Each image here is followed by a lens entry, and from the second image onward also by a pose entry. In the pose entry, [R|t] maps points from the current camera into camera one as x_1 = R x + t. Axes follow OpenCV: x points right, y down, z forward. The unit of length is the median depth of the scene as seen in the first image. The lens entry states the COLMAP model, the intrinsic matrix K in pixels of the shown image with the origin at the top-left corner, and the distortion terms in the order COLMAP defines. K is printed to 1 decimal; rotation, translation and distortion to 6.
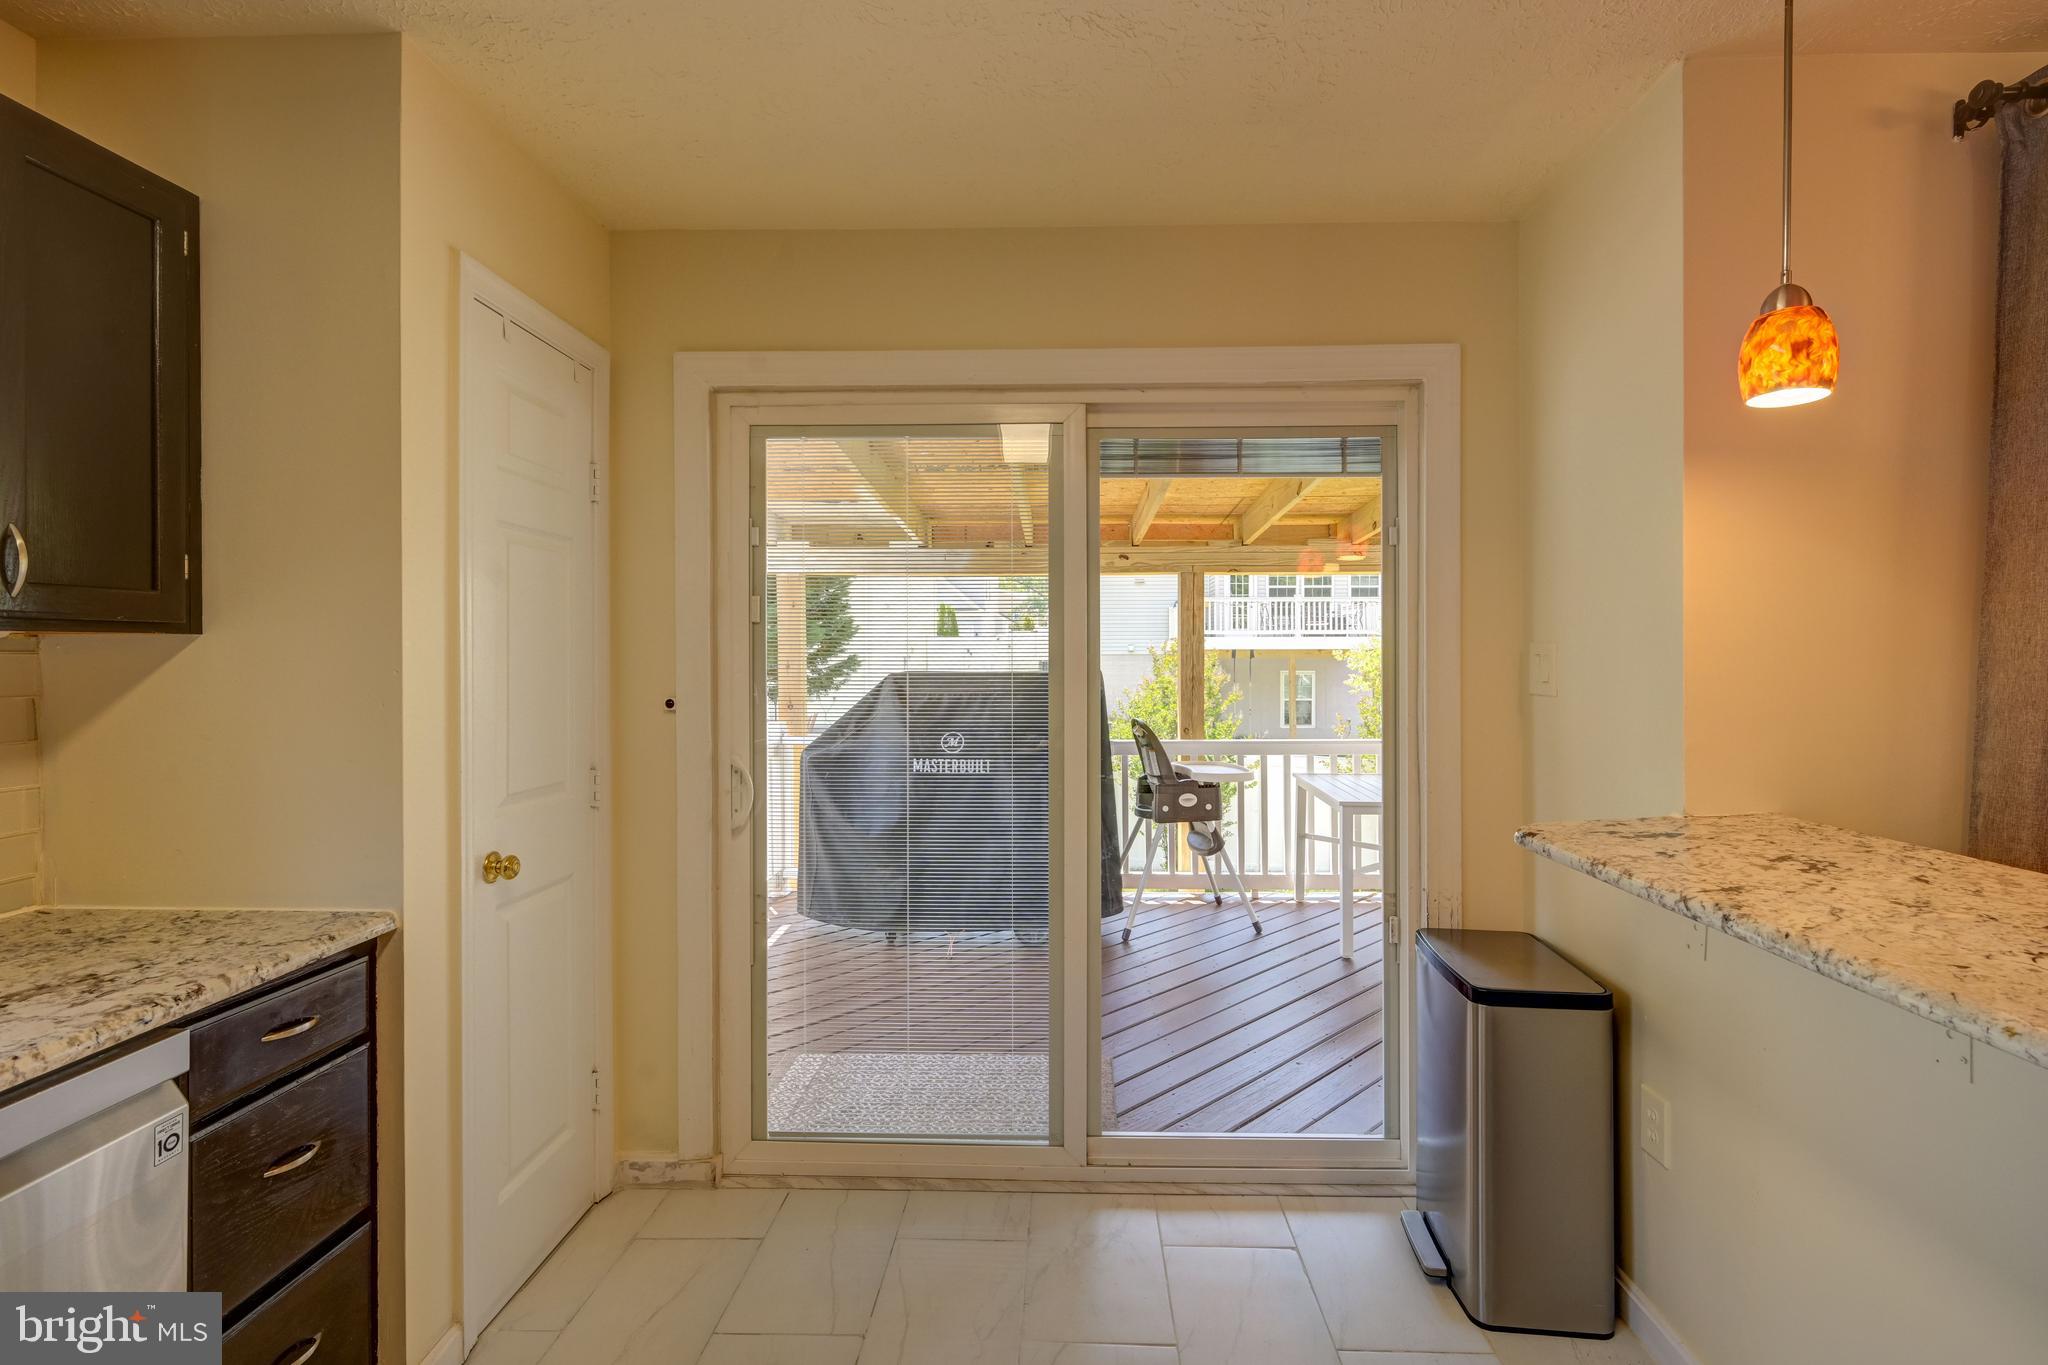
lens RADIAL K [[901.7, 0, 1034.1], [0, 901.7, 660.8], [0, 0, 1]] dist [0.000690, 0.000266]
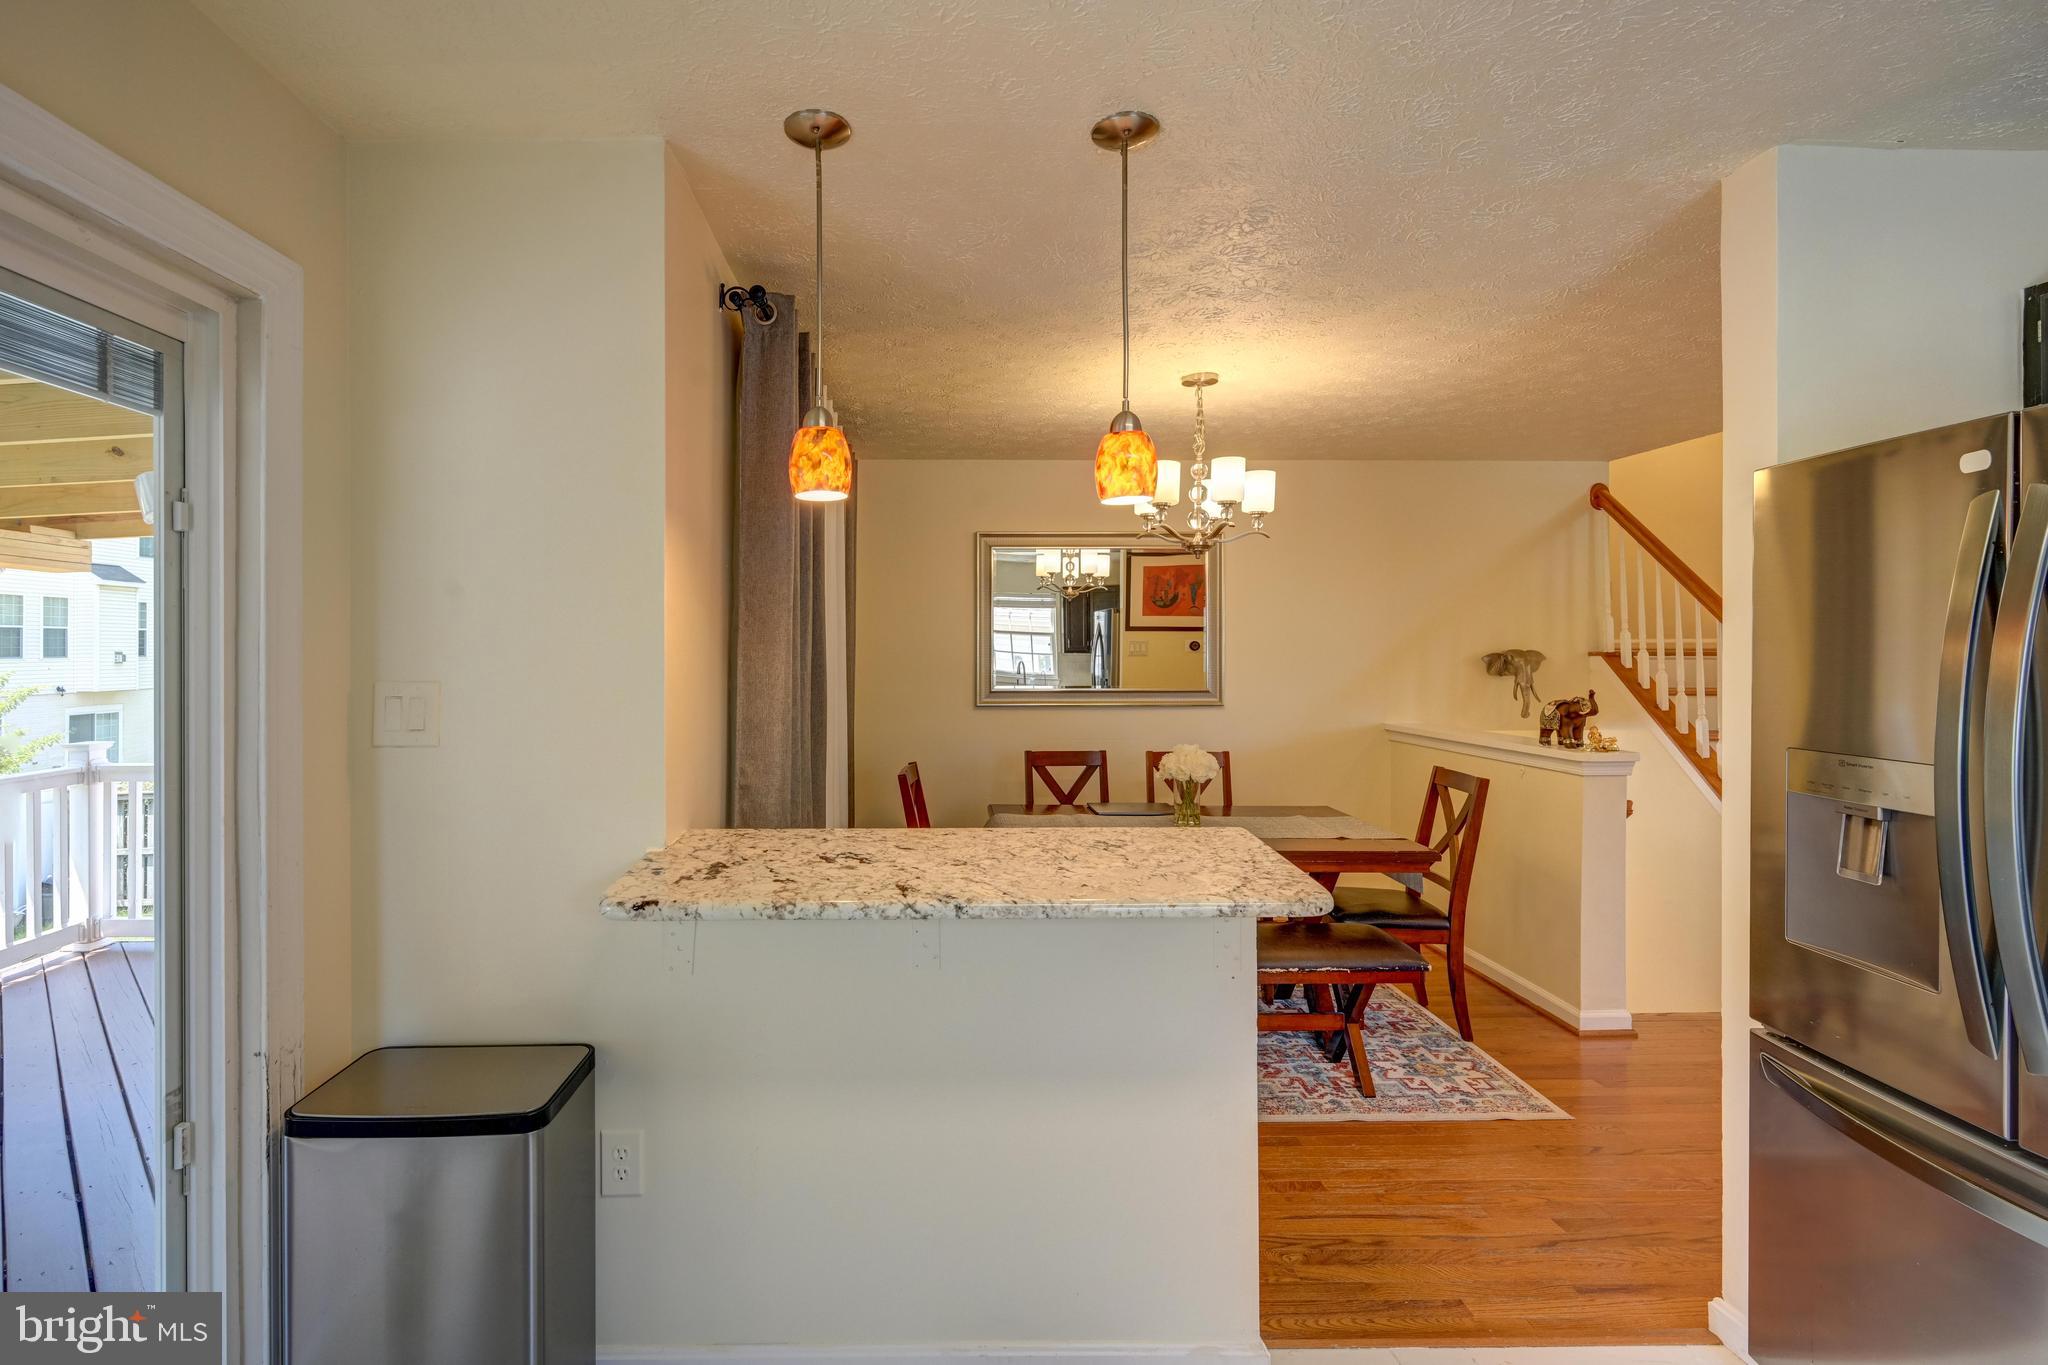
lens RADIAL K [[901.7, 0, 923.9], [0, 901.7, 655.1], [0, 0, 1]] dist [0.000690, 0.000266]
pose [[-0.038271, -0.010111, 0.999216, -0.429177], [0.011457, 0.999879, 0.010557, -0.076299], [-0.999202, 0.011852, -0.038151, 0.879689]]
